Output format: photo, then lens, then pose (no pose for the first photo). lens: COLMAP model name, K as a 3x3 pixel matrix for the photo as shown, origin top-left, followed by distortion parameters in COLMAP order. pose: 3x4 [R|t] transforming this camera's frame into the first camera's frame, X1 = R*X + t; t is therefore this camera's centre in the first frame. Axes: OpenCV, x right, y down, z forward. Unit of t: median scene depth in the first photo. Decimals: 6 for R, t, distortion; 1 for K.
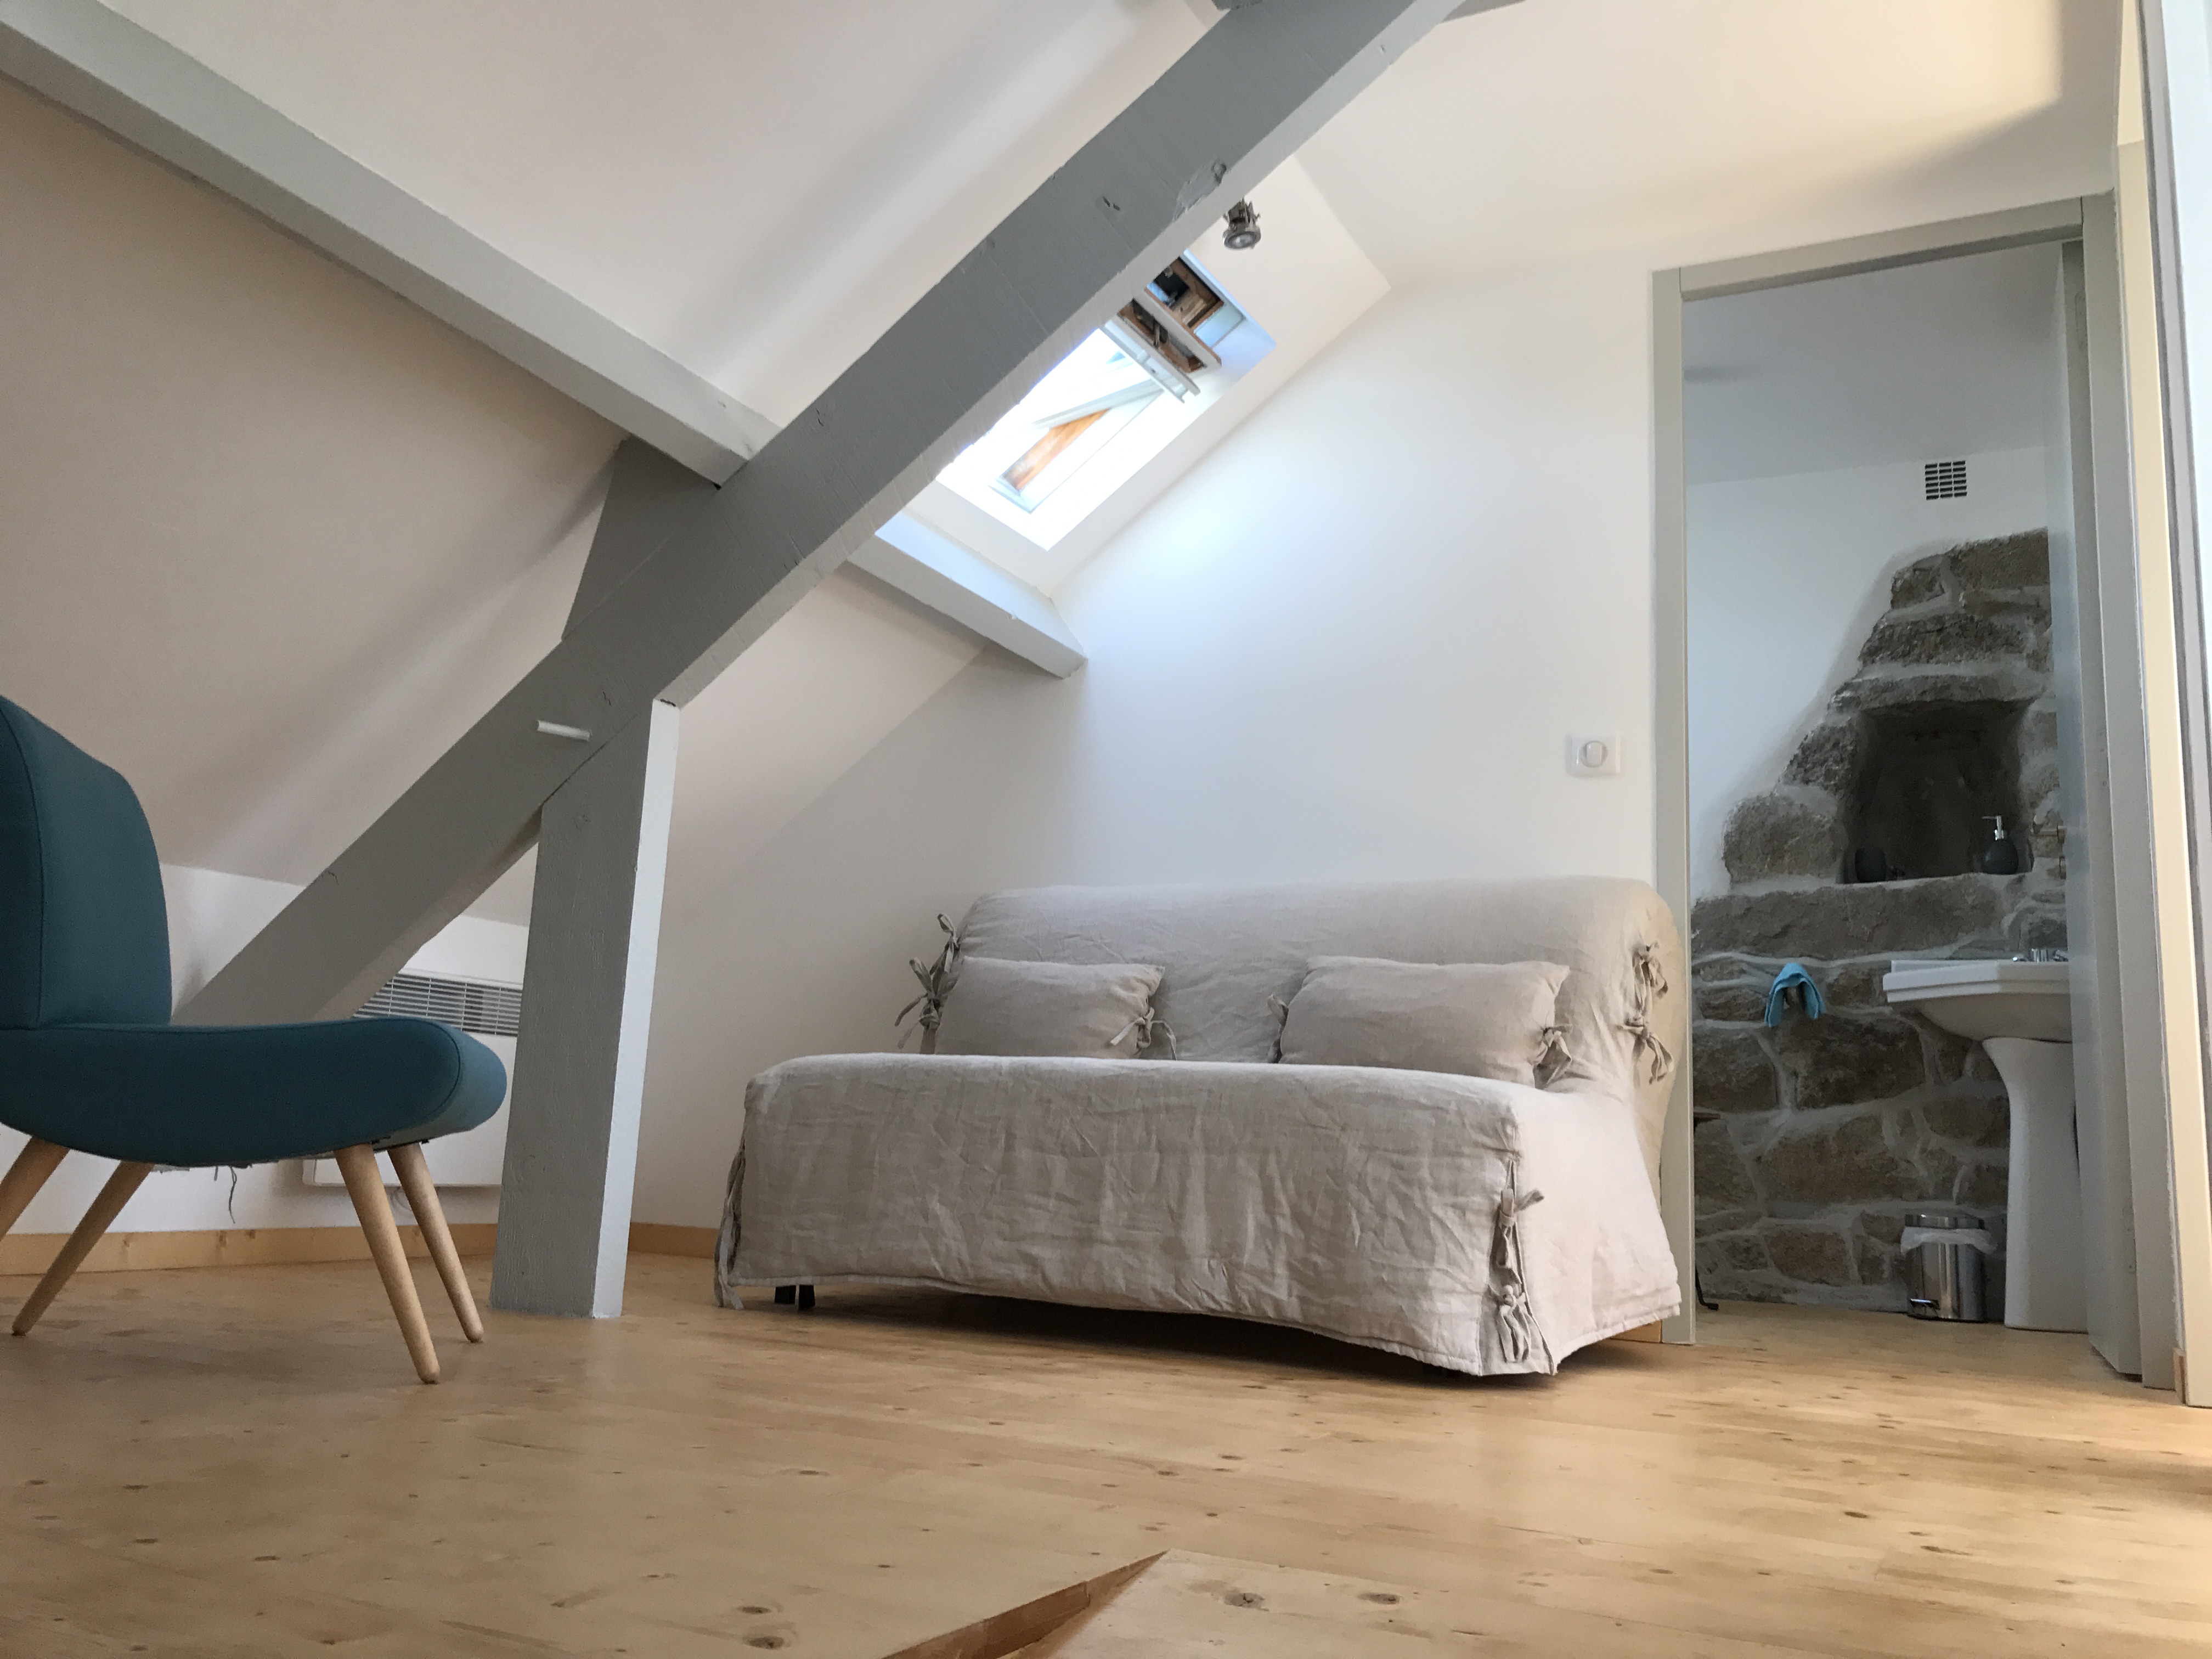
lens RADIAL K [[1844.7, 0, 1102.7], [0, 1844.7, 843.1], [0, 0, 1]] dist [0.010563, -0.007246]
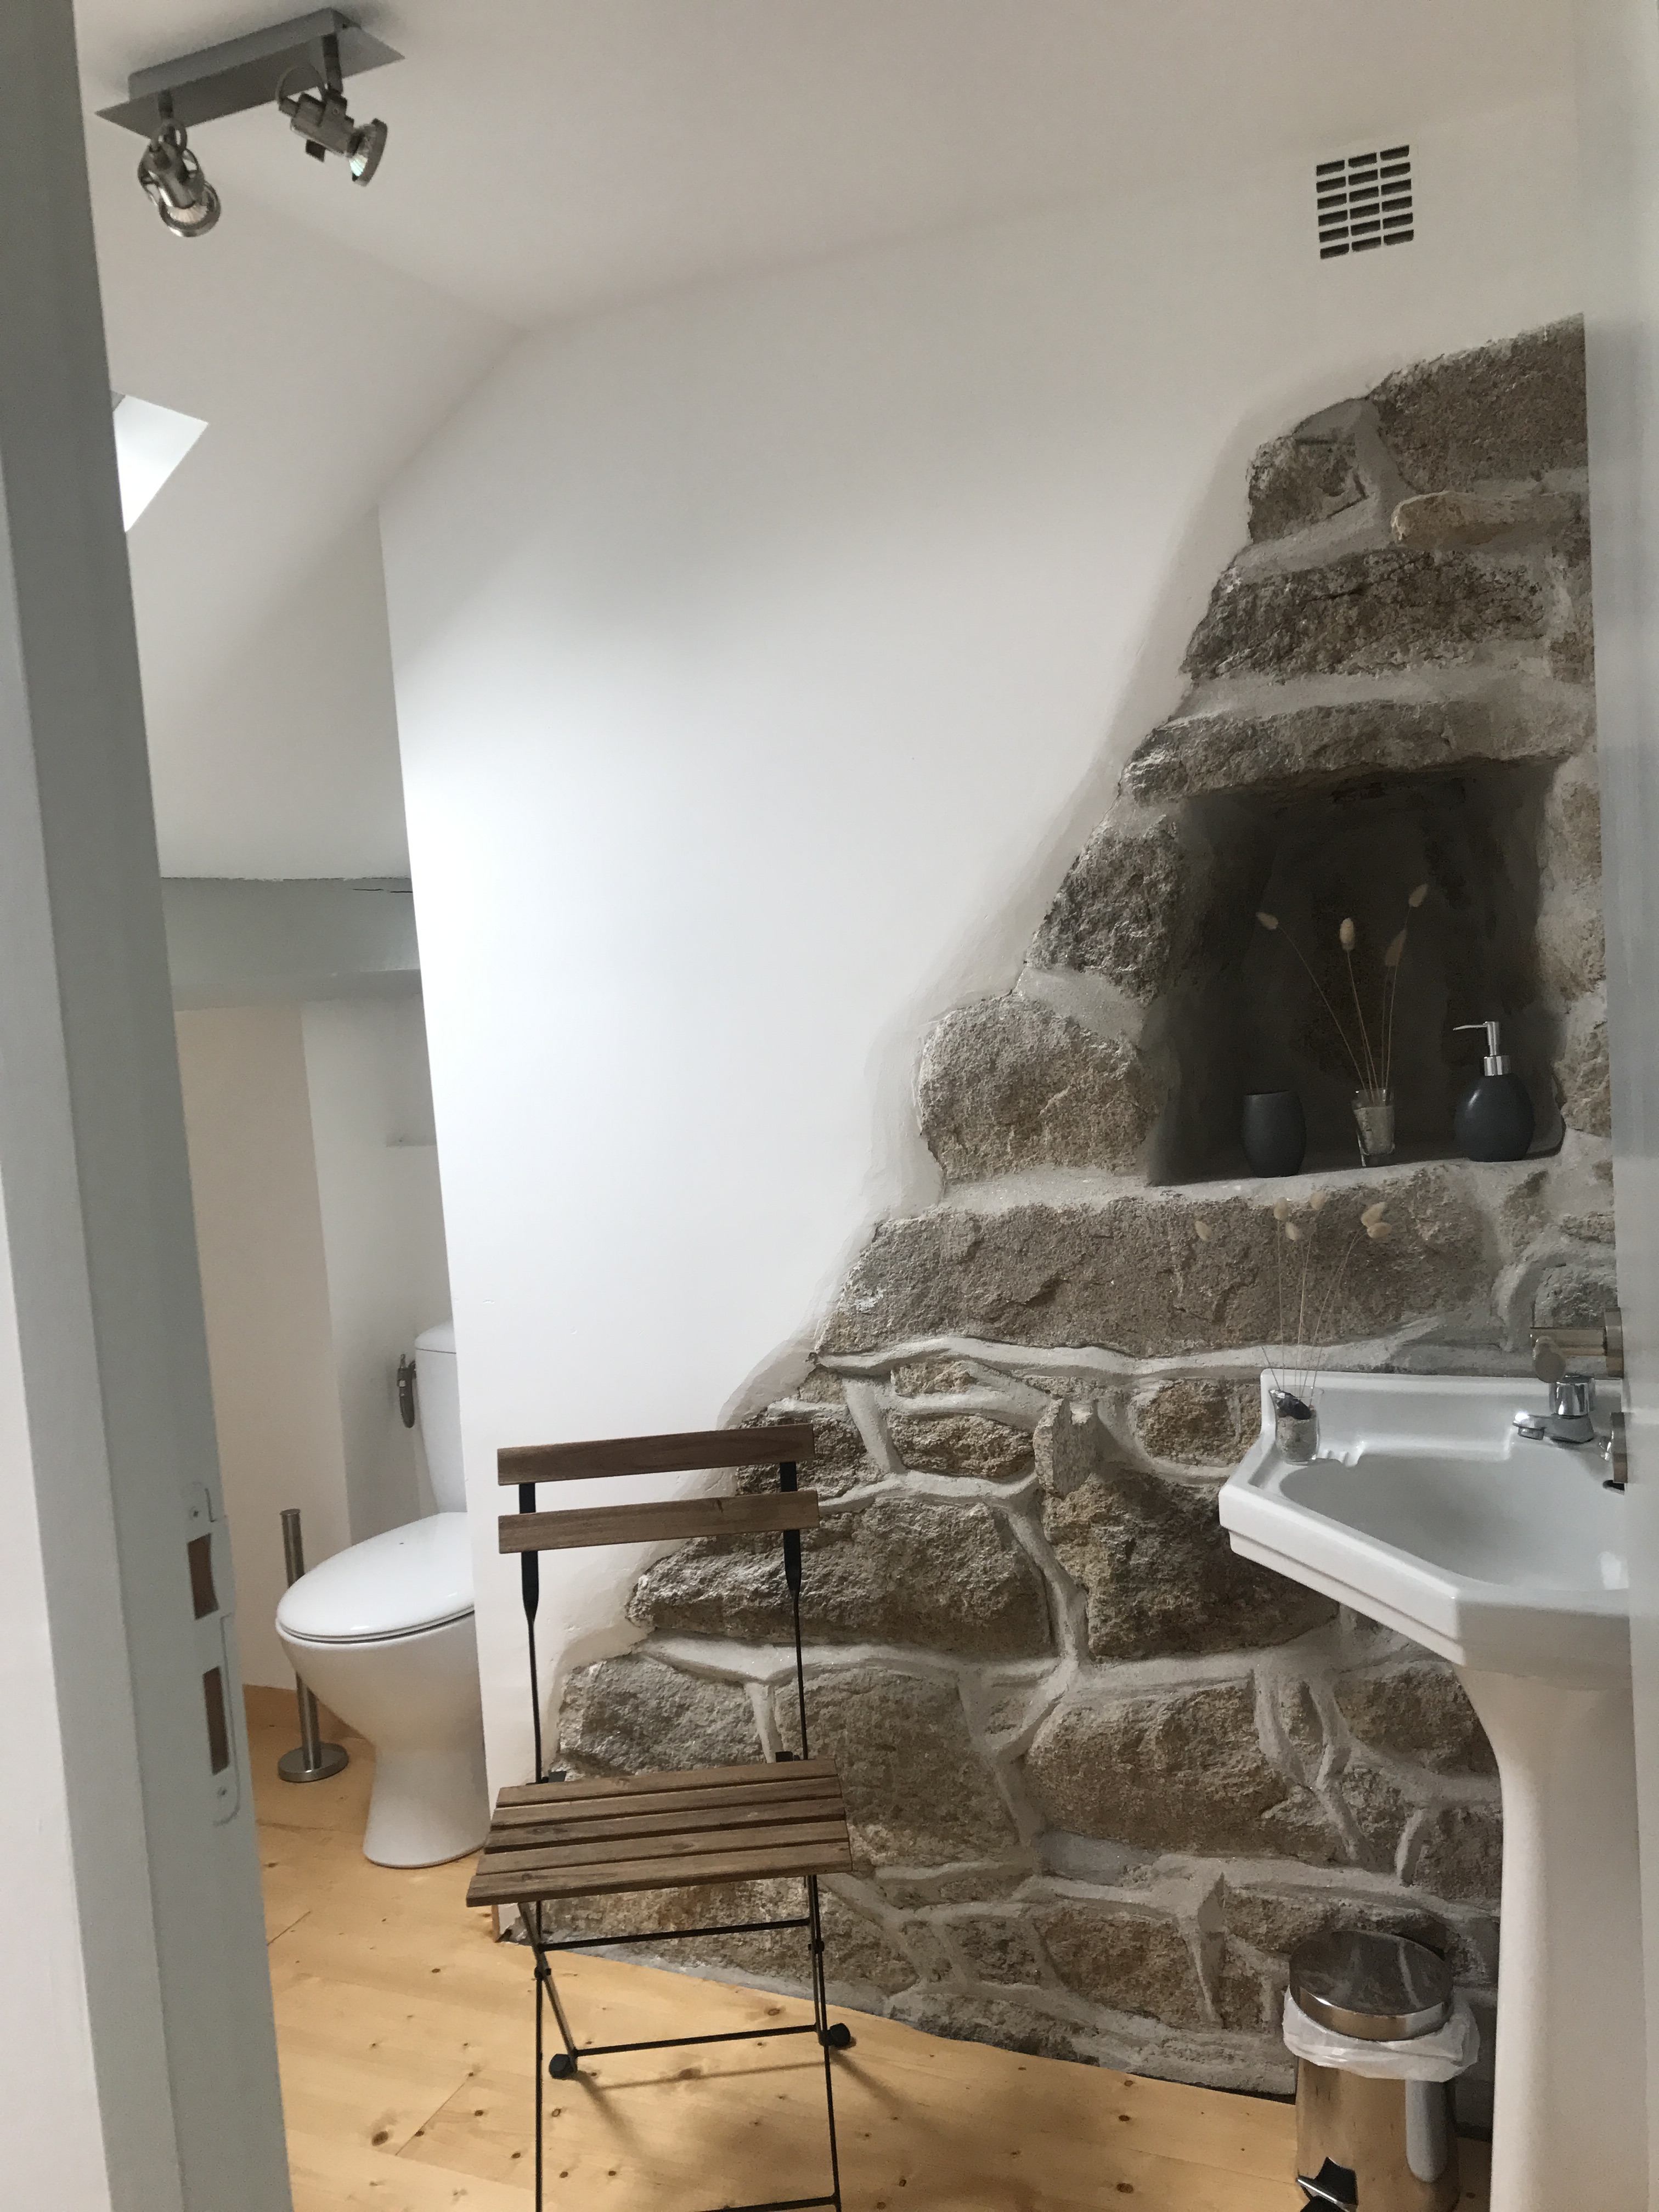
lens RADIAL K [[1844.7, 0, 838.3], [0, 1844.7, 1095.2], [0, 0, 1]] dist [0.010563, -0.007246]
pose [[0.993185, -0.111156, 0.035037, 0.308908], [0.099440, 0.964994, 0.242688, -0.119027], [-0.060787, -0.237550, 0.969471, 0.571971]]
